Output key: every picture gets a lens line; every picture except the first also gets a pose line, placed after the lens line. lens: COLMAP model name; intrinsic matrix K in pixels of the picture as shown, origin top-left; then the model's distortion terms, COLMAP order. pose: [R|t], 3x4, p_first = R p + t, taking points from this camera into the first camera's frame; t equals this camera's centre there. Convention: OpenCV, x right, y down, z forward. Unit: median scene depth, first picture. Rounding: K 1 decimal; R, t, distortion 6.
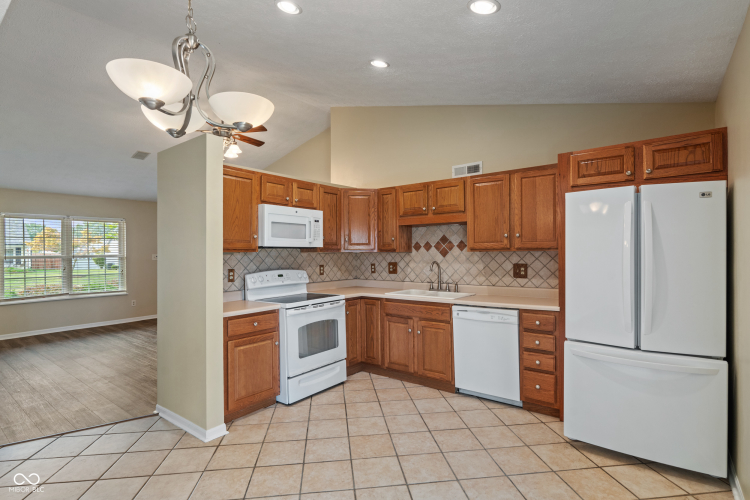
lens RADIAL K [[368.7, 0, 373.7], [0, 368.7, 251.6], [0, 0, 1]] dist [-0.005198, 0.001285]
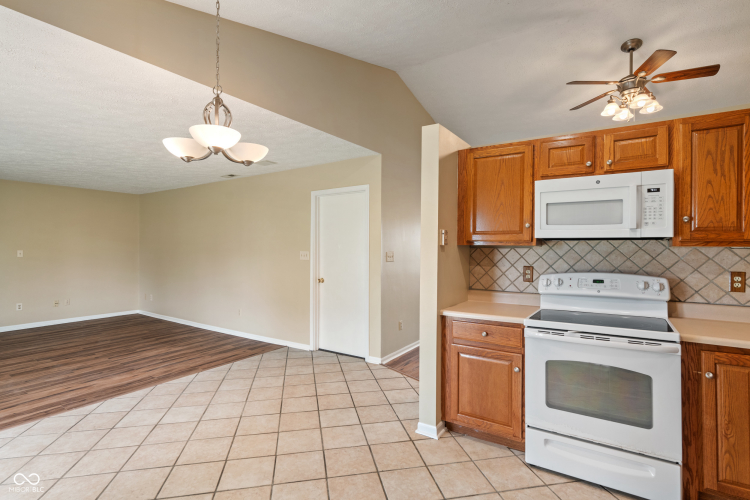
lens RADIAL K [[368.7, 0, 375.3], [0, 368.7, 243.9], [0, 0, 1]] dist [-0.005198, 0.001285]
pose [[0.072474, 0.004224, -0.997361, 0.402442], [0.003399, 0.999984, 0.004482, -0.006629], [0.997364, -0.003715, 0.072459, 0.595138]]
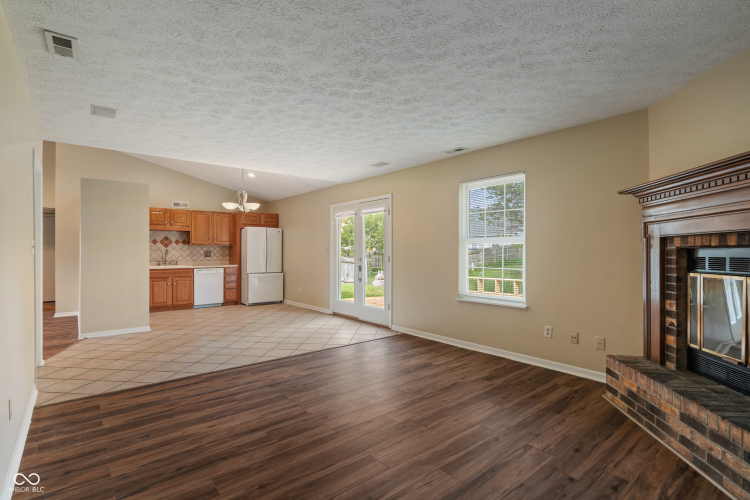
lens RADIAL K [[368.7, 0, 372.1], [0, 368.7, 251.0], [0, 0, 1]] dist [-0.005198, 0.001285]
pose [[0.227481, 0.011525, 0.973714, -1.640071], [-0.003741, 0.999933, -0.010961, 0.056055], [-0.973775, -0.001149, 0.227509, -0.534135]]
